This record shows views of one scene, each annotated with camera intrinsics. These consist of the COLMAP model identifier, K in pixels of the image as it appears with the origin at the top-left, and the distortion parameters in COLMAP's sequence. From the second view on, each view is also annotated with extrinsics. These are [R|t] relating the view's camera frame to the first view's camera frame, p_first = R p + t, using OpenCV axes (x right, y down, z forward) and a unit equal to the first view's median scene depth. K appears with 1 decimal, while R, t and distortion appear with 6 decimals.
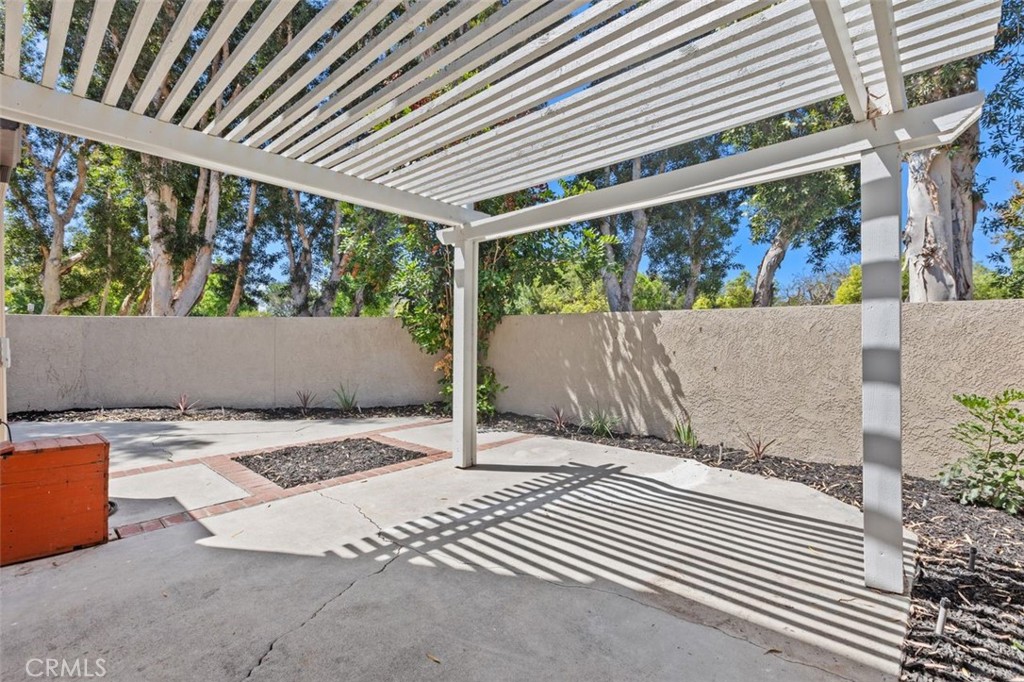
lens RADIAL K [[459.6, 0, 509.3], [0, 459.6, 342.8], [0, 0, 1]] dist [0.001277, -0.001672]
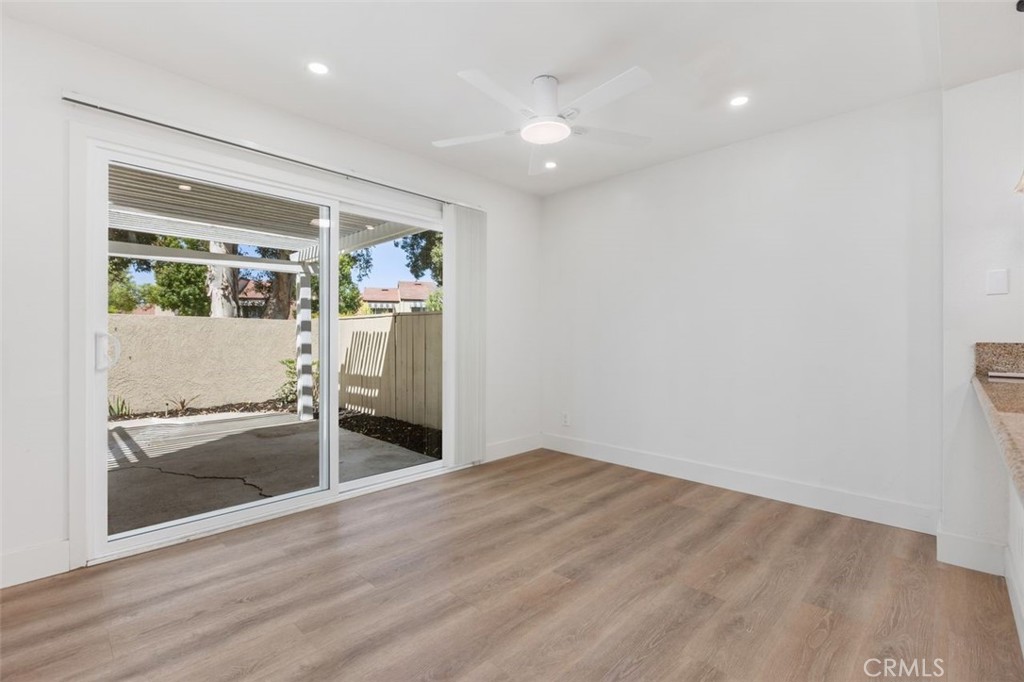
lens RADIAL K [[459.6, 0, 516.5], [0, 459.6, 337.5], [0, 0, 1]] dist [0.001277, -0.001672]
pose [[0.015972, -0.007171, 0.999847, -1.204792], [-0.009472, 0.999928, 0.007323, -0.034100], [-0.999828, -0.009588, 0.015903, -0.240220]]
